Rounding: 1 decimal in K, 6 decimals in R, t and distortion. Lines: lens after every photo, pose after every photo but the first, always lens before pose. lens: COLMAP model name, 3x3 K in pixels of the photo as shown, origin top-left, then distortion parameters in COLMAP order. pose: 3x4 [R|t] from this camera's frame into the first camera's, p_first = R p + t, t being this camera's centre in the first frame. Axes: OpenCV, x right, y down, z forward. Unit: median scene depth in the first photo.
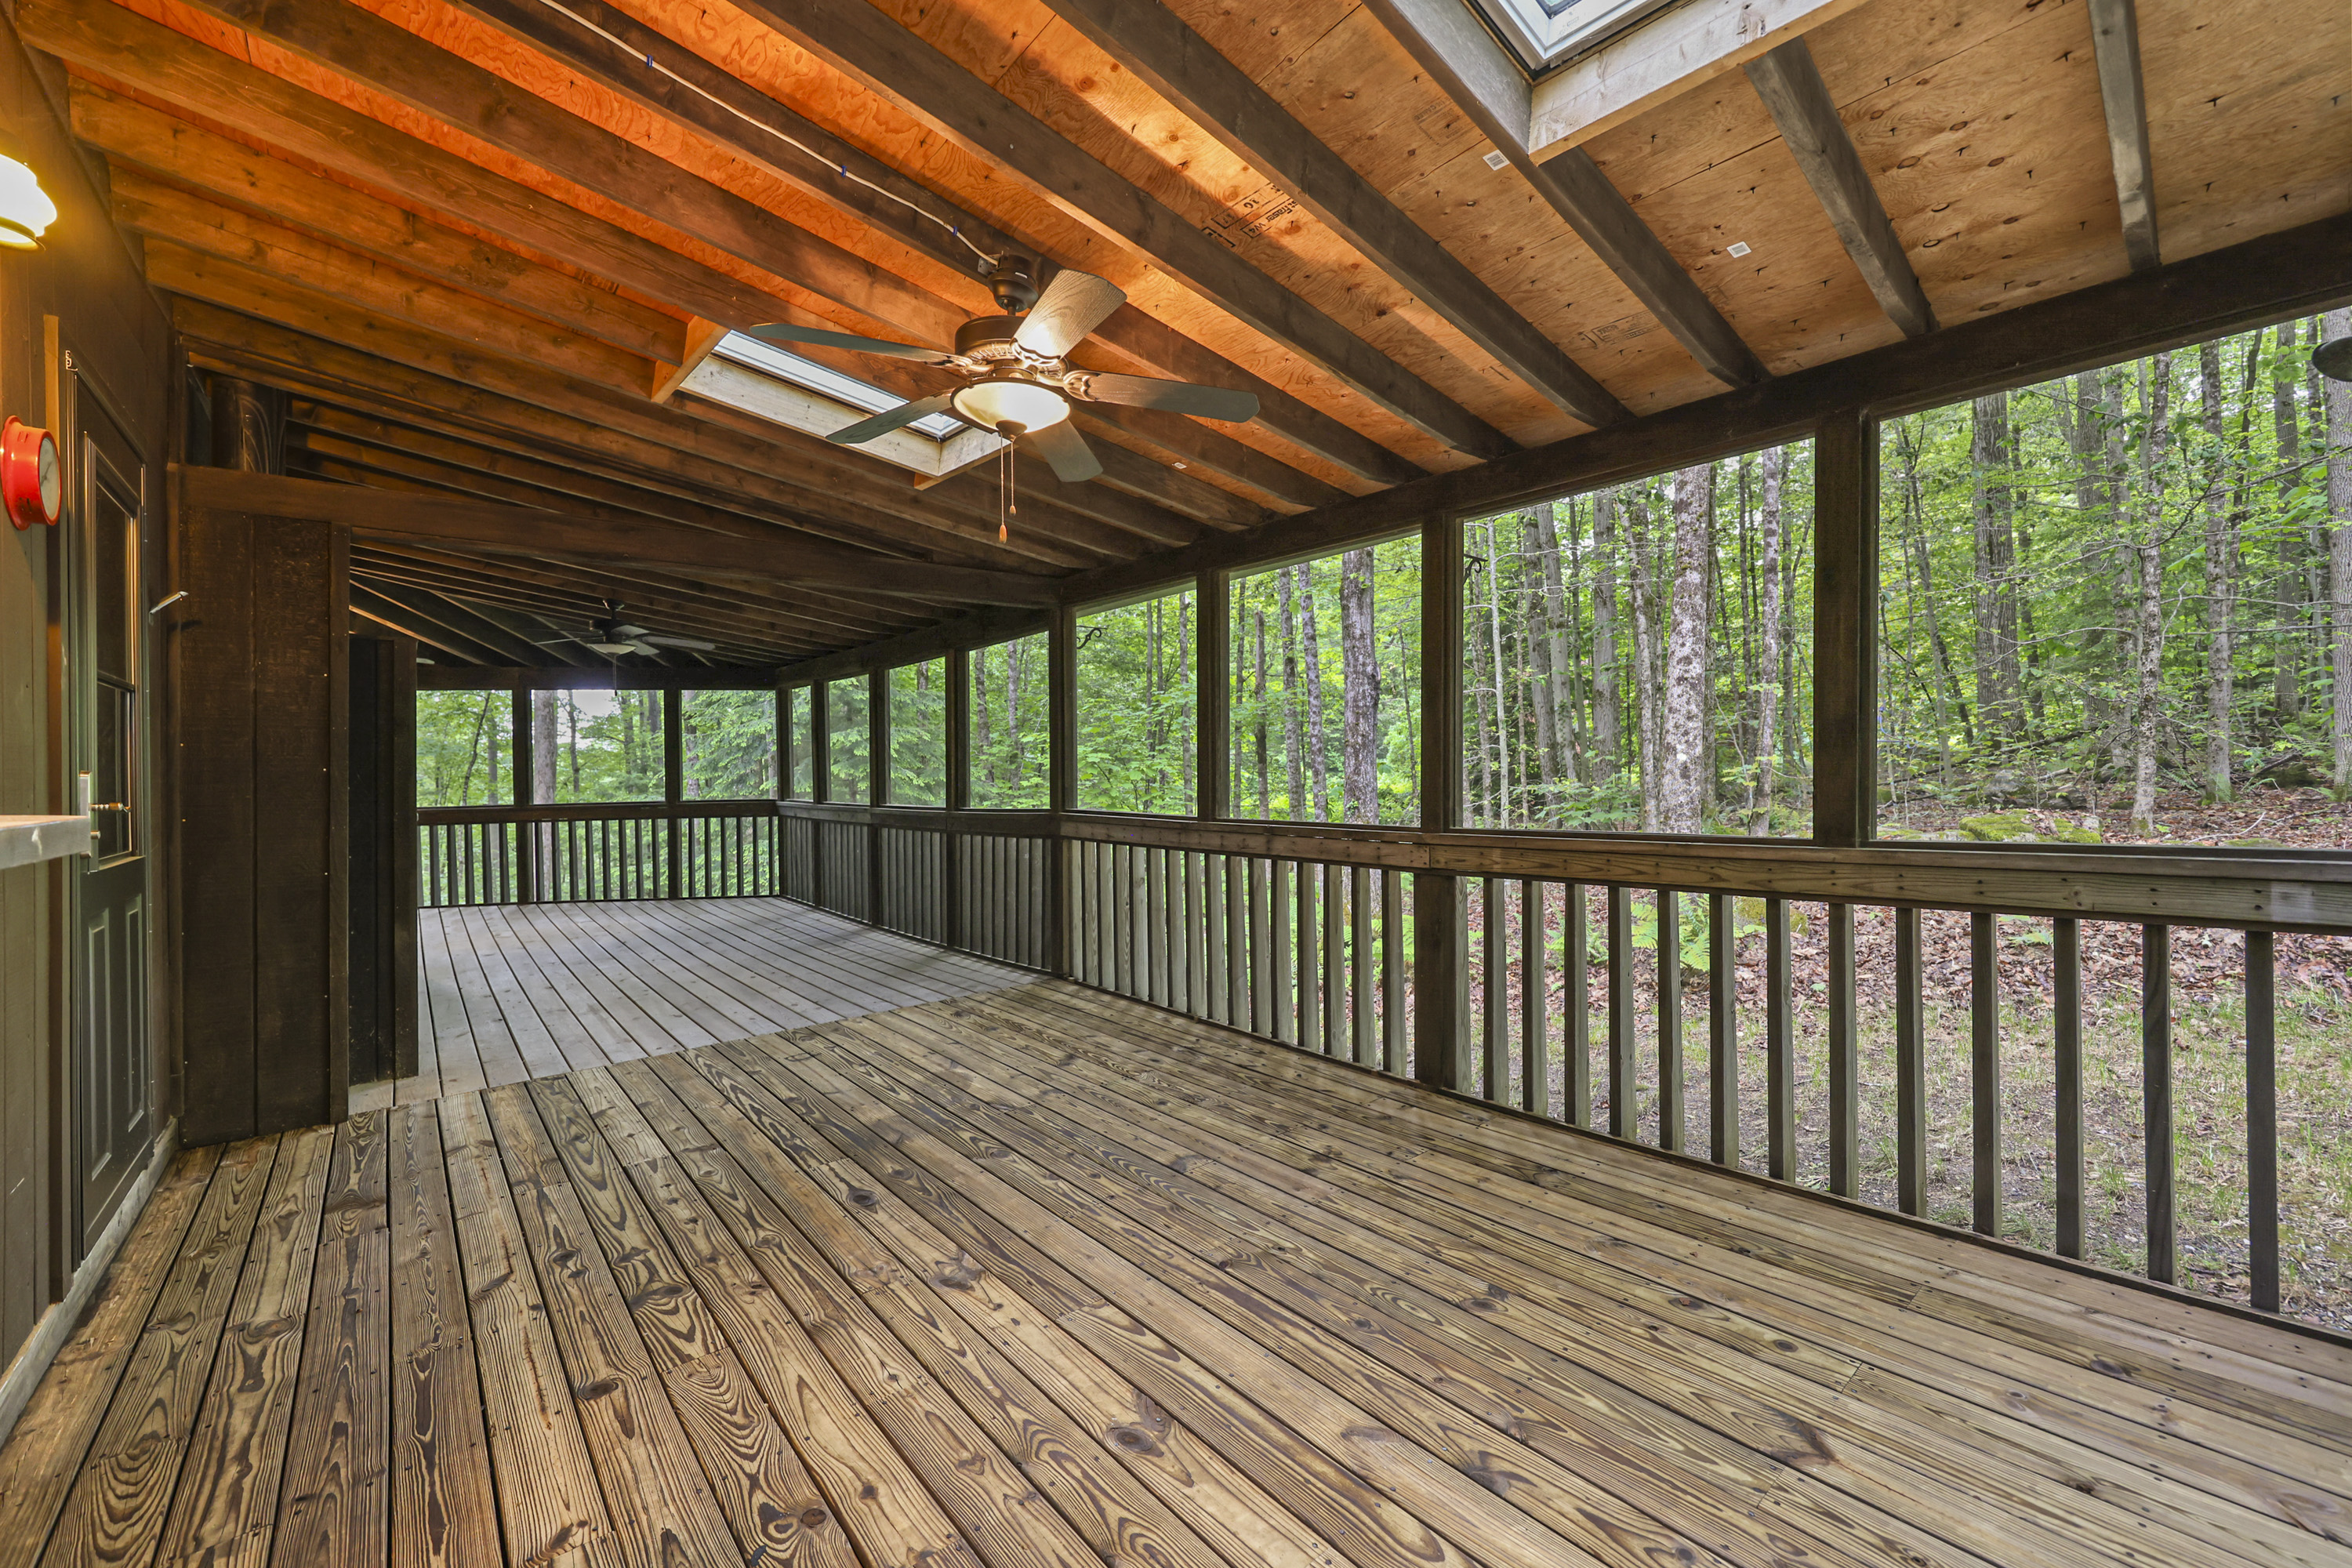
lens RADIAL K [[943.1, 0, 1173.3], [0, 943.1, 778.6], [0, 0, 1]] dist [-0.006491, 0.000068]
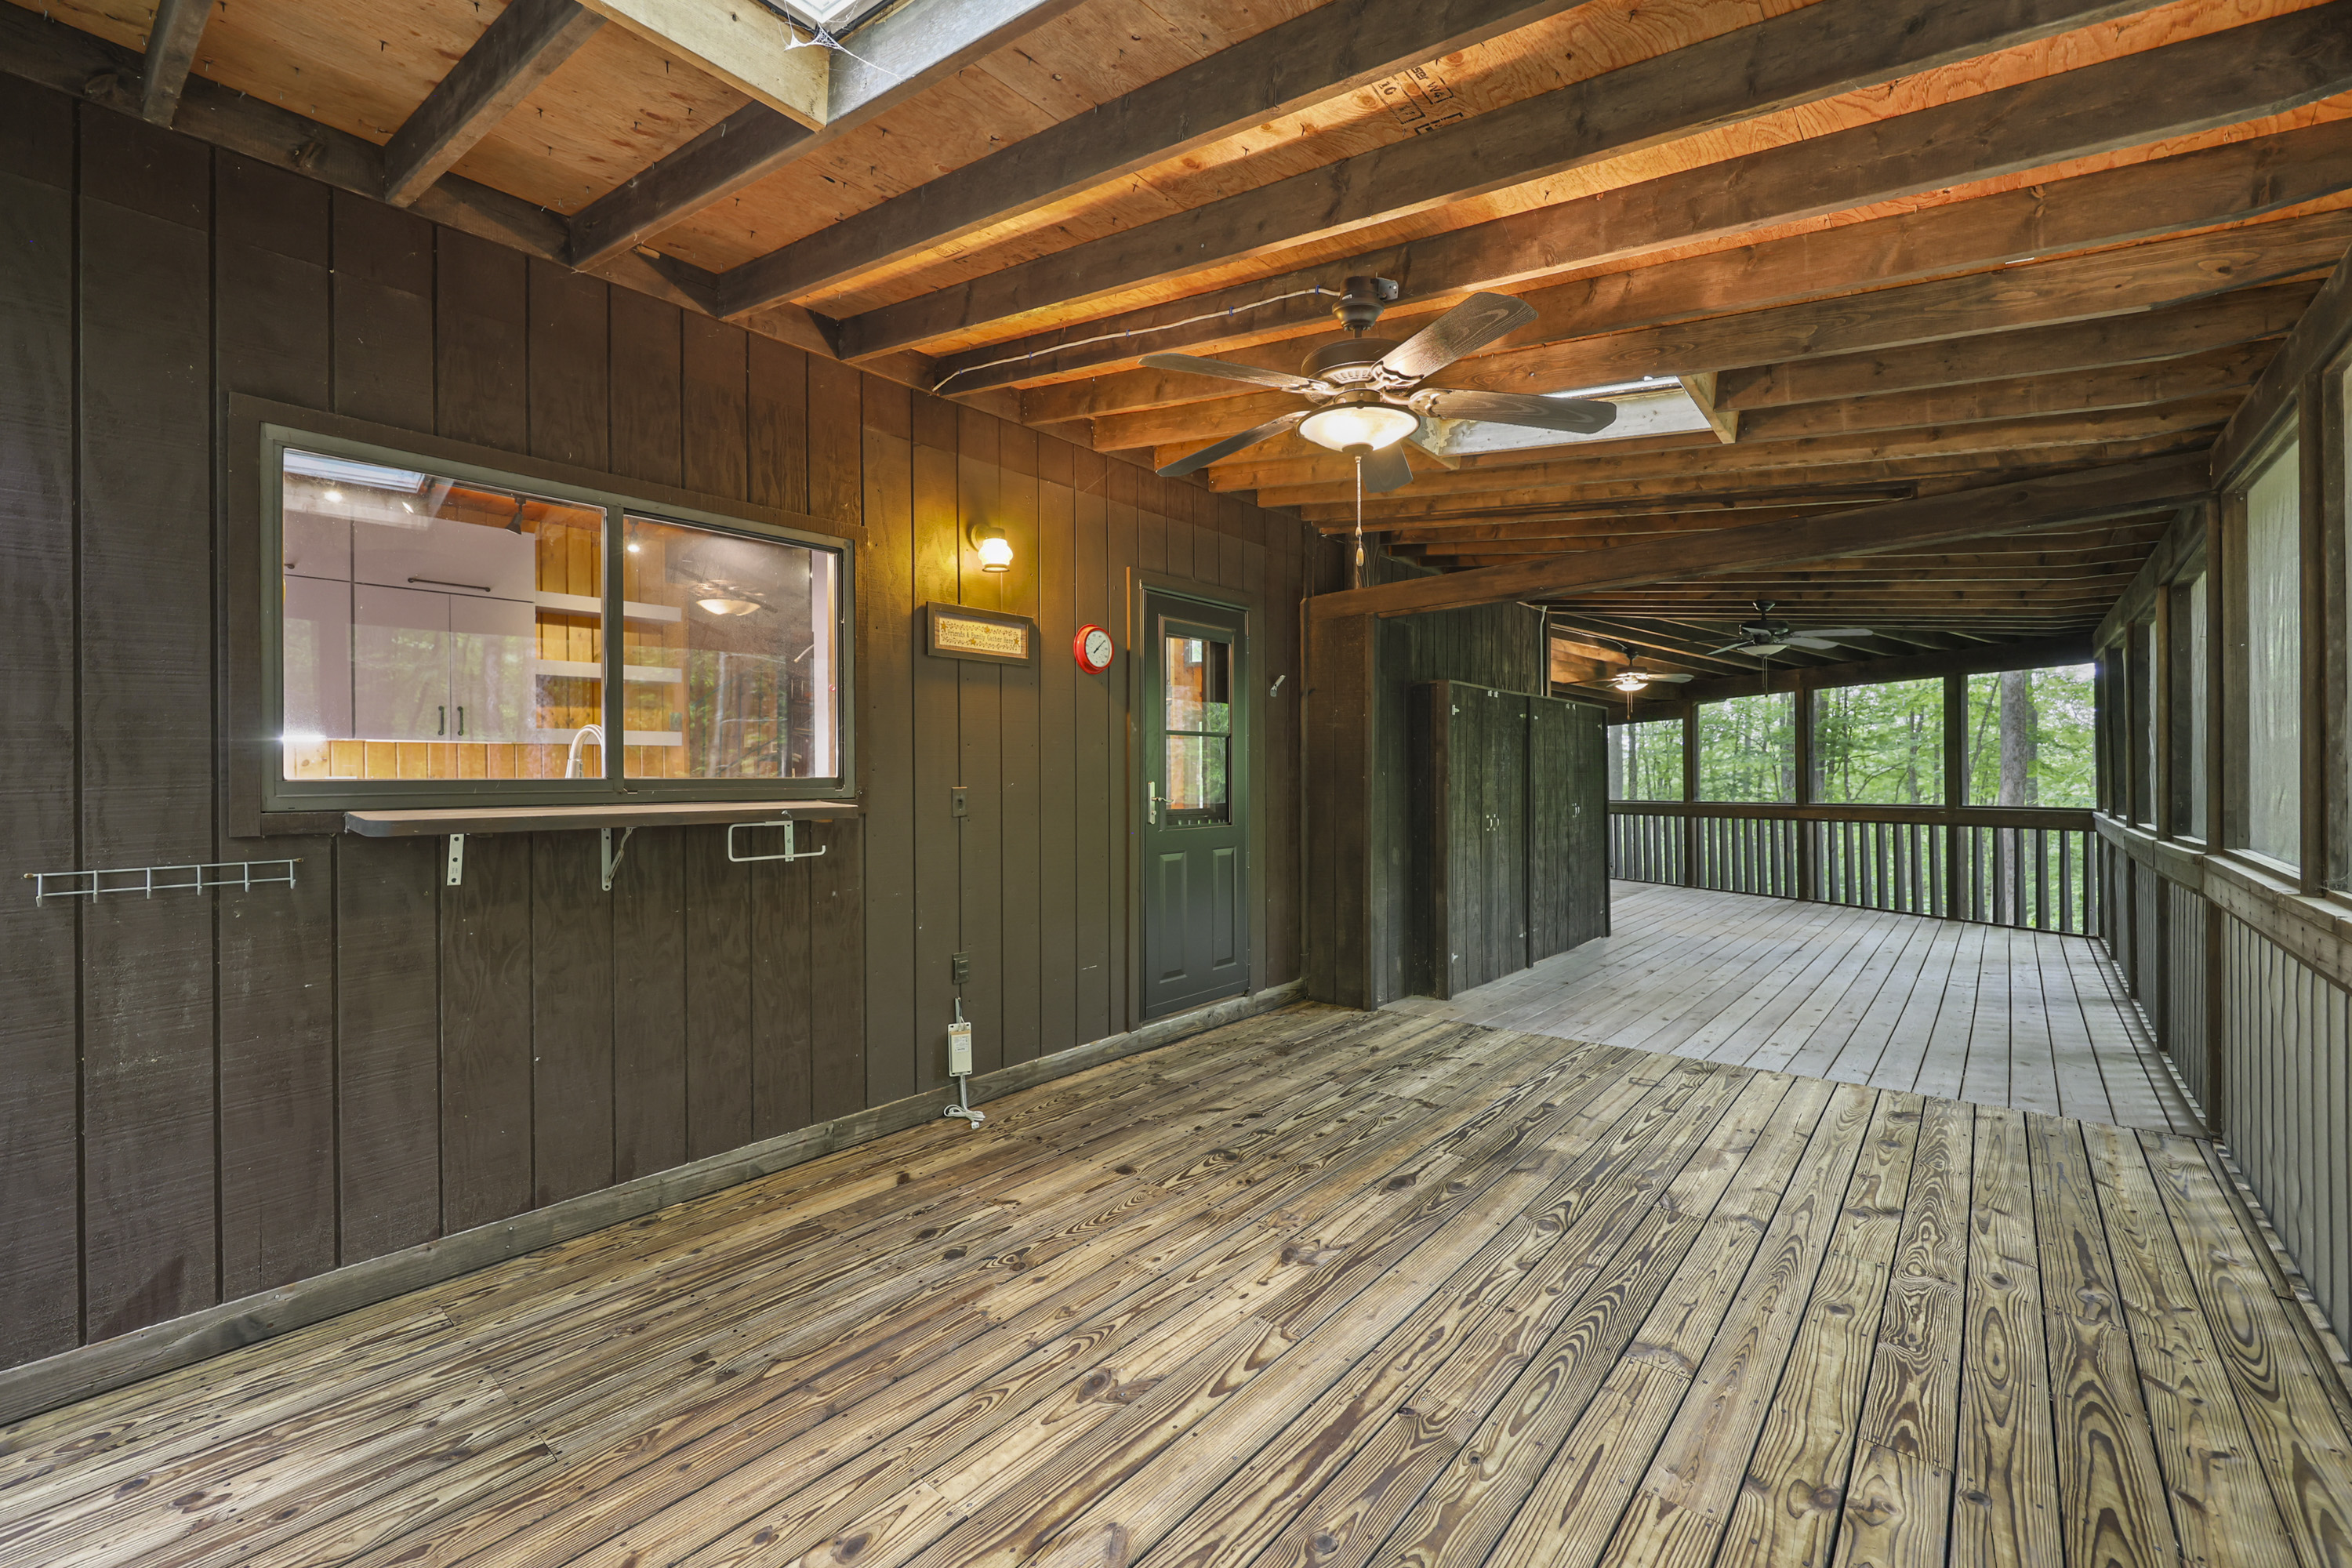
lens RADIAL K [[943.1, 0, 1176.2], [0, 943.1, 770.4], [0, 0, 1]] dist [-0.006491, 0.000068]
pose [[0.164956, 0.006701, -0.986278, 0.585480], [-0.006970, 0.999960, 0.005629, -0.025647], [0.986276, 0.005945, 0.164996, 0.483510]]
